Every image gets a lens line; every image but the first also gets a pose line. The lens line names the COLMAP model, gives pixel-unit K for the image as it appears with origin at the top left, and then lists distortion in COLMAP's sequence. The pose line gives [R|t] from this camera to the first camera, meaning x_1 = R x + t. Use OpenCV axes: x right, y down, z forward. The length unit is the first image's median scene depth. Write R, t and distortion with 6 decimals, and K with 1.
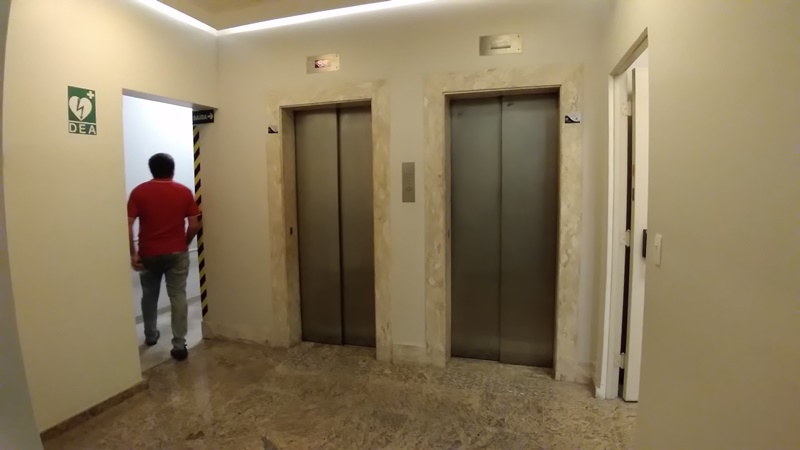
lens RADIAL K [[412.1, 0, 400.0], [0, 412.1, 225.0], [0, 0, 1]] dist [-0.062203, 0.000090]
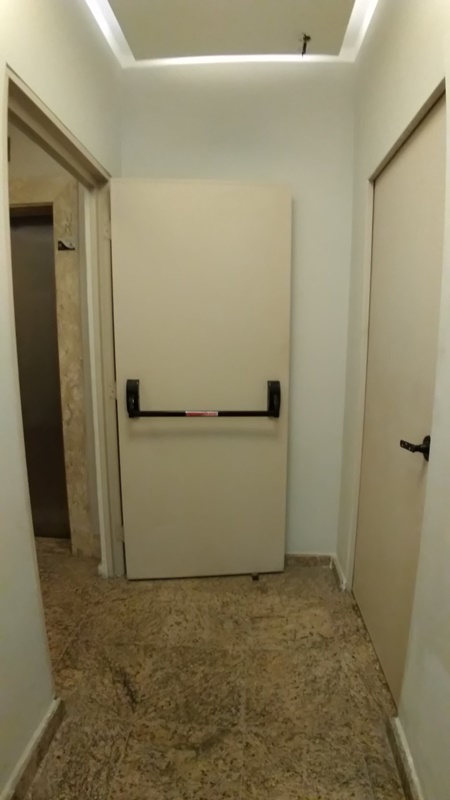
lens RADIAL K [[412.1, 0, 225.0], [0, 412.1, 400.0], [0, 0, 1]] dist [-0.062203, 0.000090]
pose [[0.978240, -0.013821, 0.207018, 0.555833], [0.000854, 0.998039, 0.062596, -0.000327], [-0.207477, -0.061057, 0.976333, 0.116056]]
